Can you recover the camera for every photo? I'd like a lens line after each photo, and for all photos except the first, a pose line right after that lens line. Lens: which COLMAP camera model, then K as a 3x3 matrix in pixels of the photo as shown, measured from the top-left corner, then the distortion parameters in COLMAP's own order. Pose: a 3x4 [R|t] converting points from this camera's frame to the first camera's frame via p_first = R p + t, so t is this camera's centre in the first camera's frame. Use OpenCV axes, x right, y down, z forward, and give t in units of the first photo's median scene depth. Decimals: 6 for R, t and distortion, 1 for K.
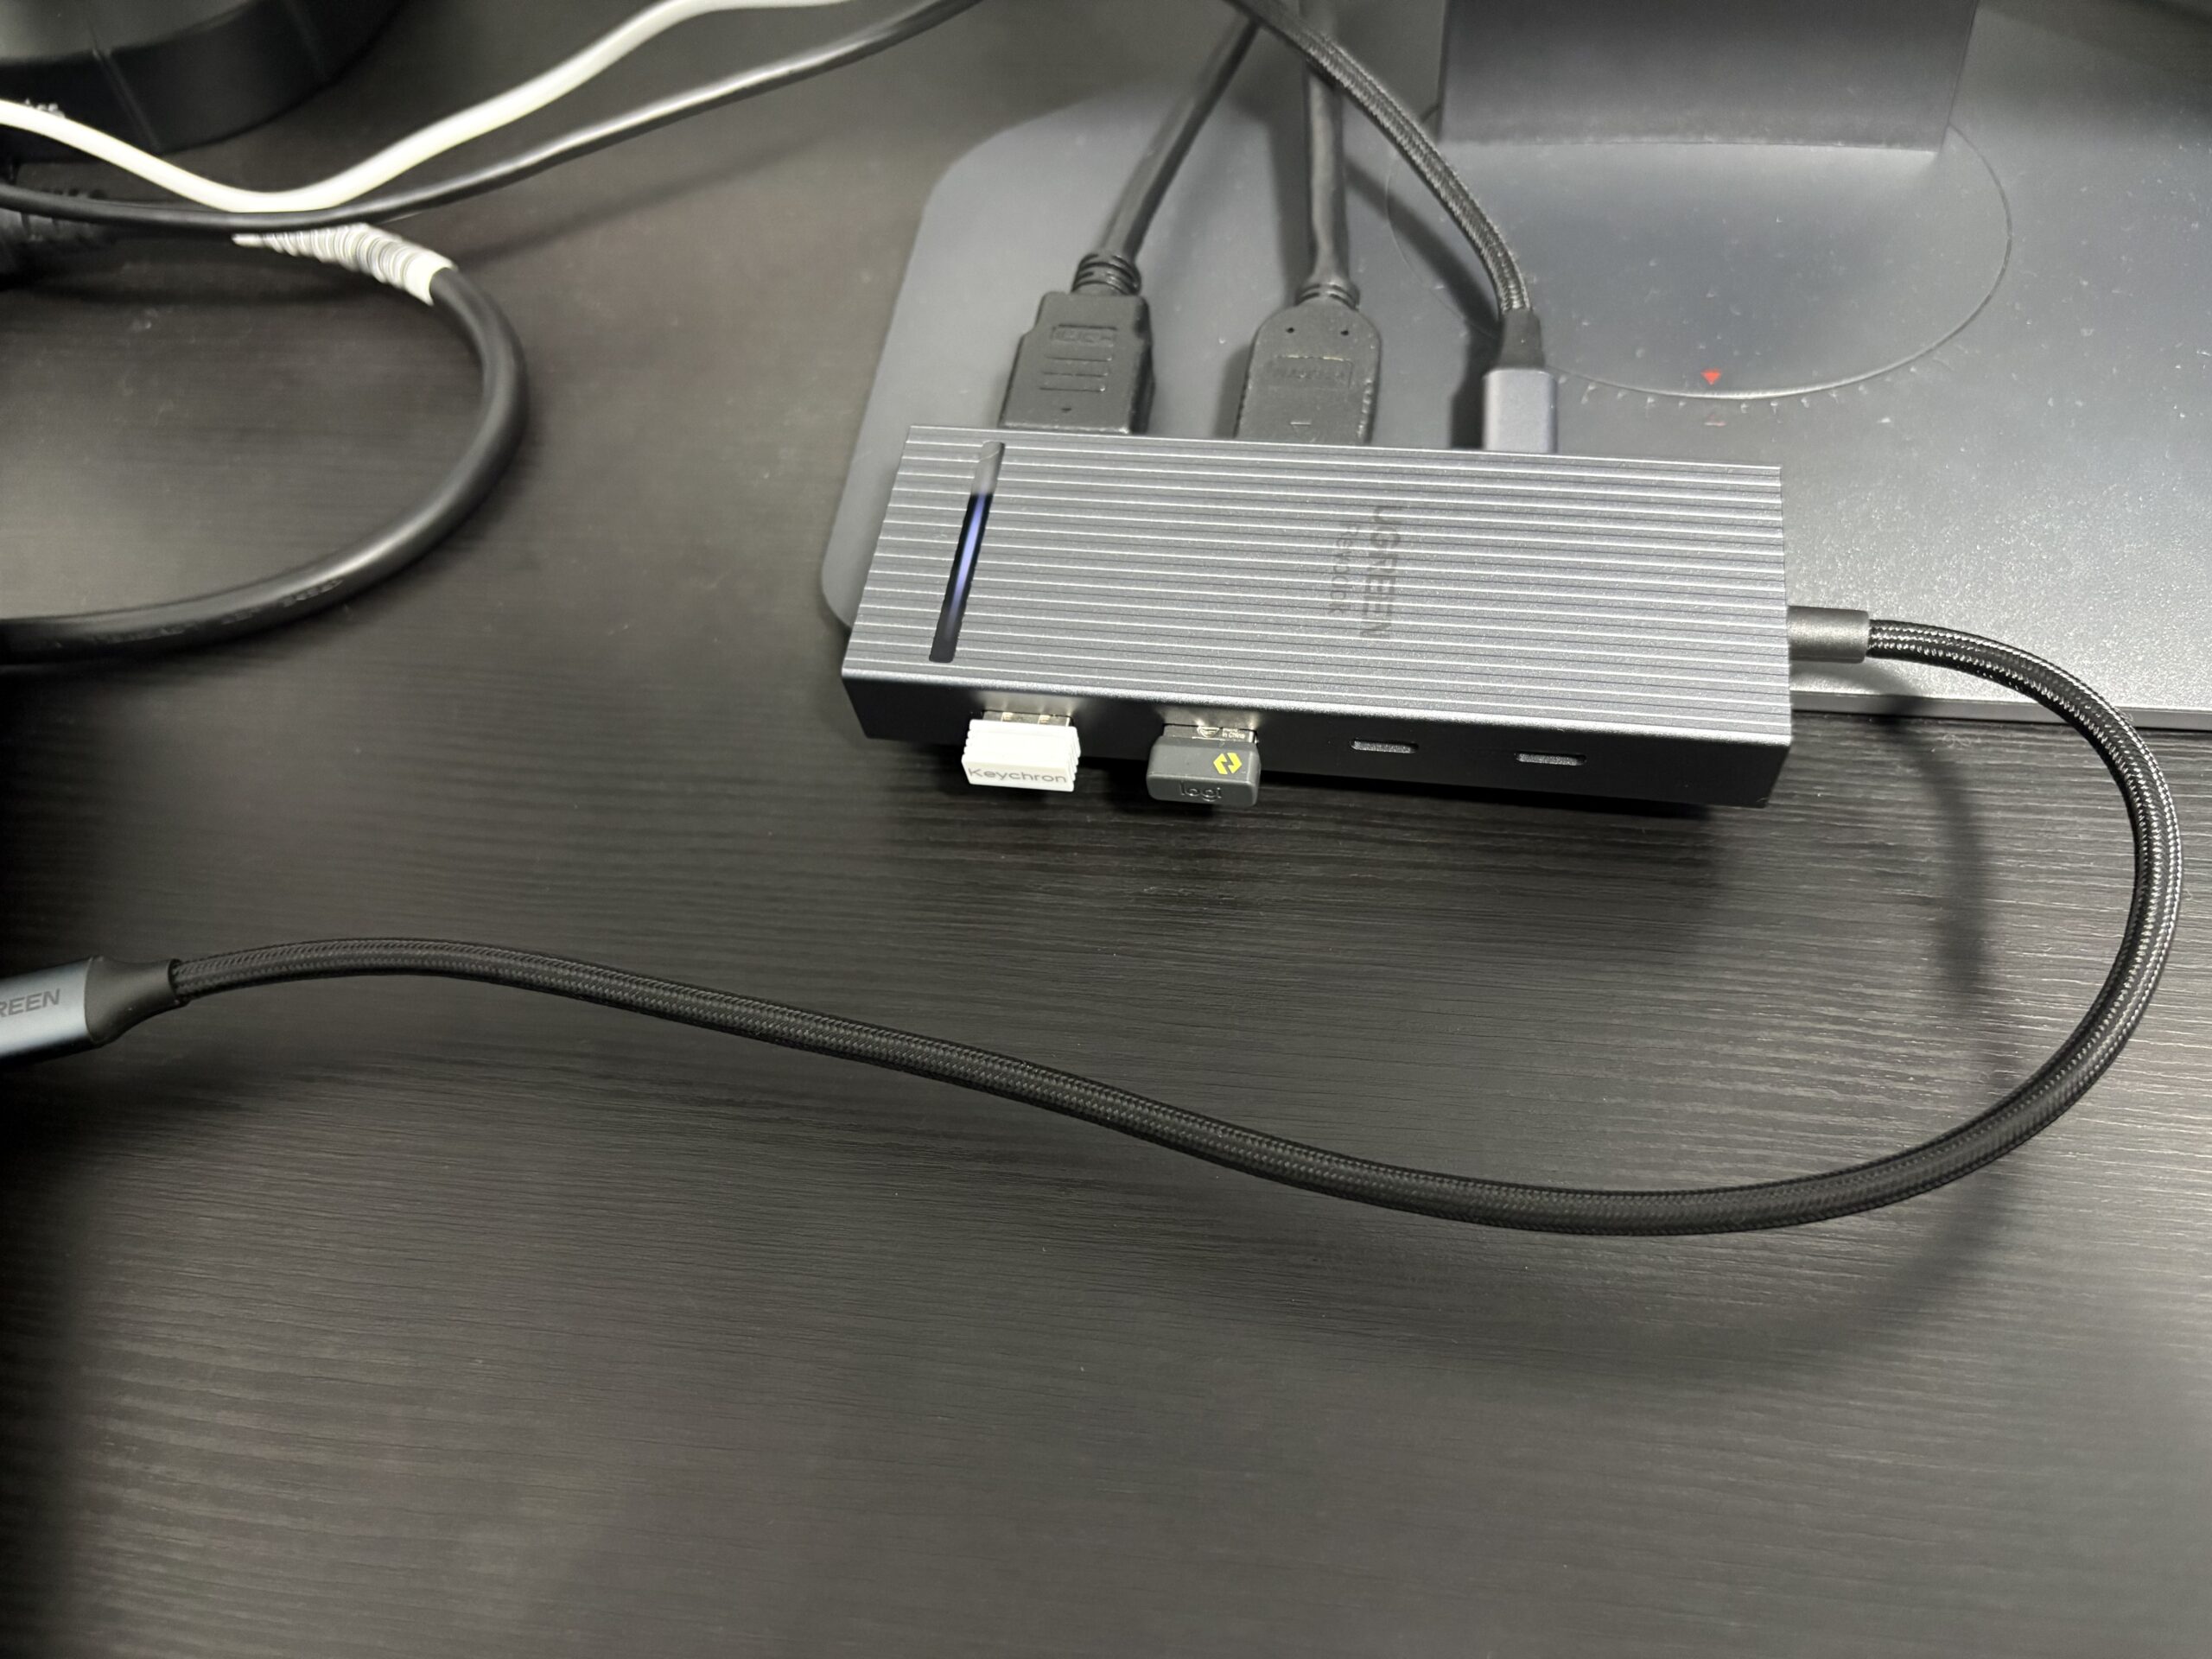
lens RADIAL K [[1643.2, 0, 1118.7], [0, 1643.2, 842.1], [0, 0, 1]] dist [0.000885, -0.024951]
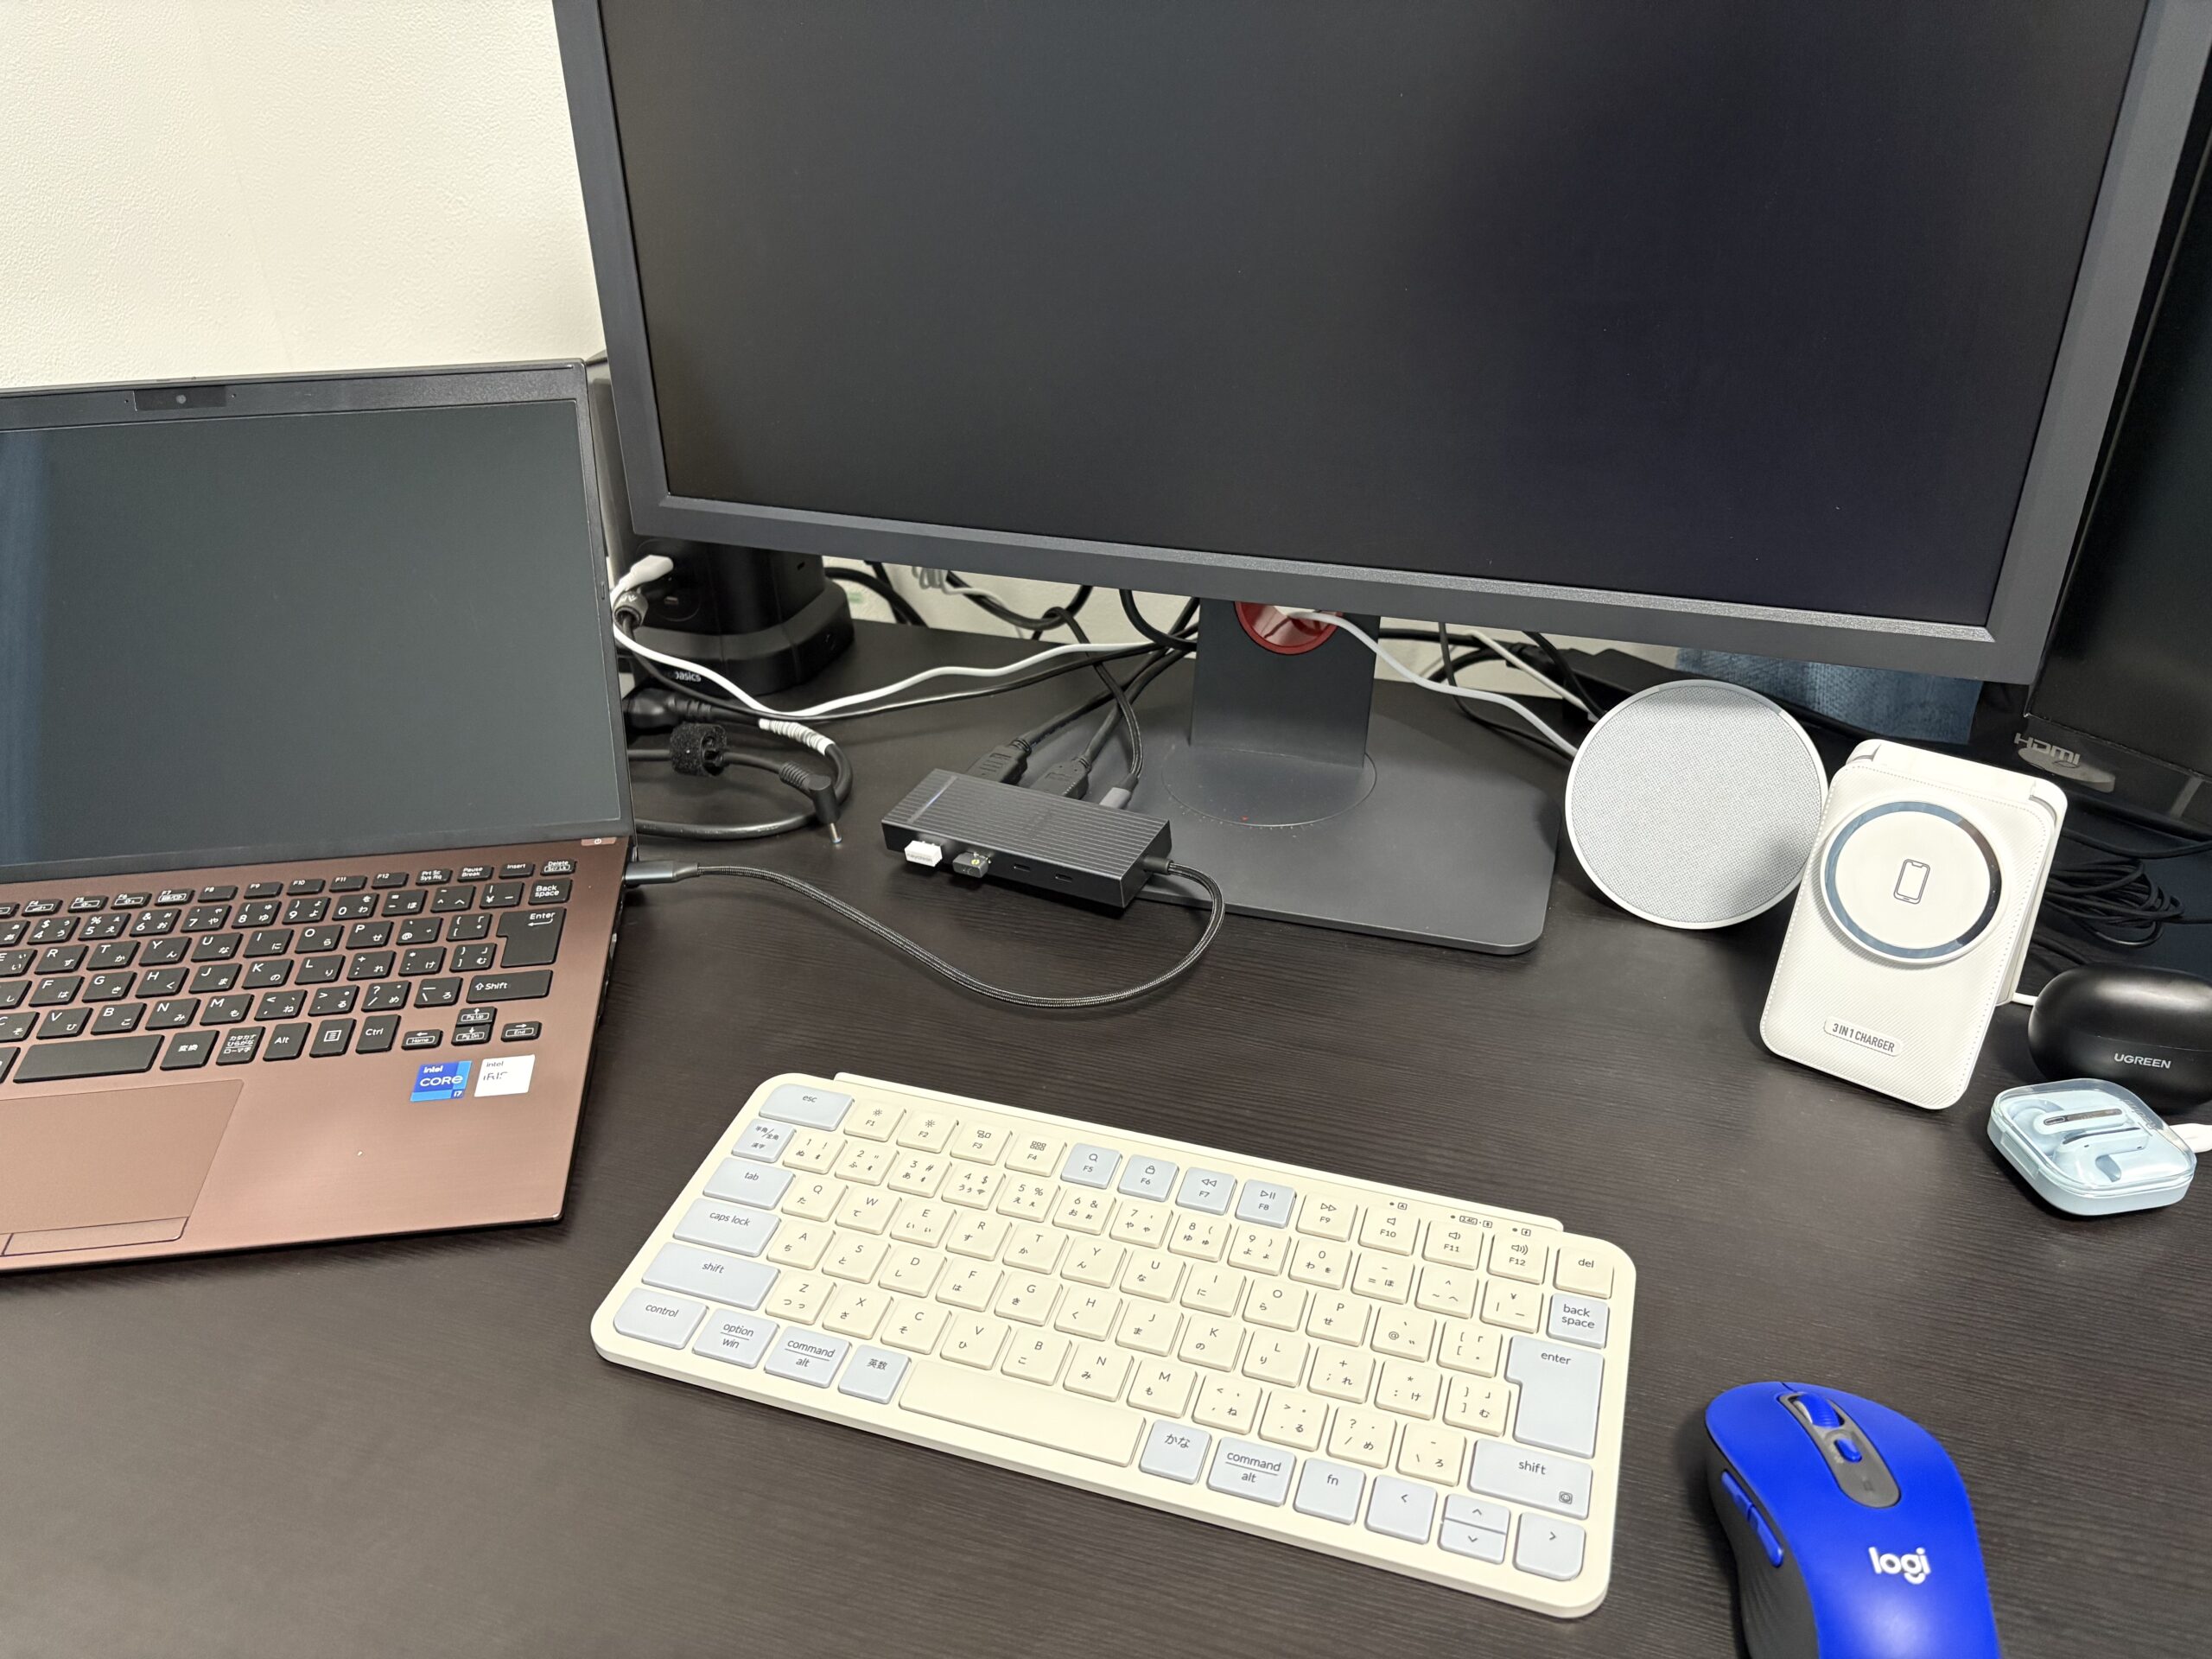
lens RADIAL K [[1643.2, 0, 1105.8], [0, 1643.2, 828.5], [0, 0, 1]] dist [0.000885, -0.024951]
pose [[0.981835, 0.128891, -0.139234, 0.436597], [-0.174859, 0.899528, -0.400342, 0.792459], [0.073644, 0.417416, 0.905726, -1.389710]]
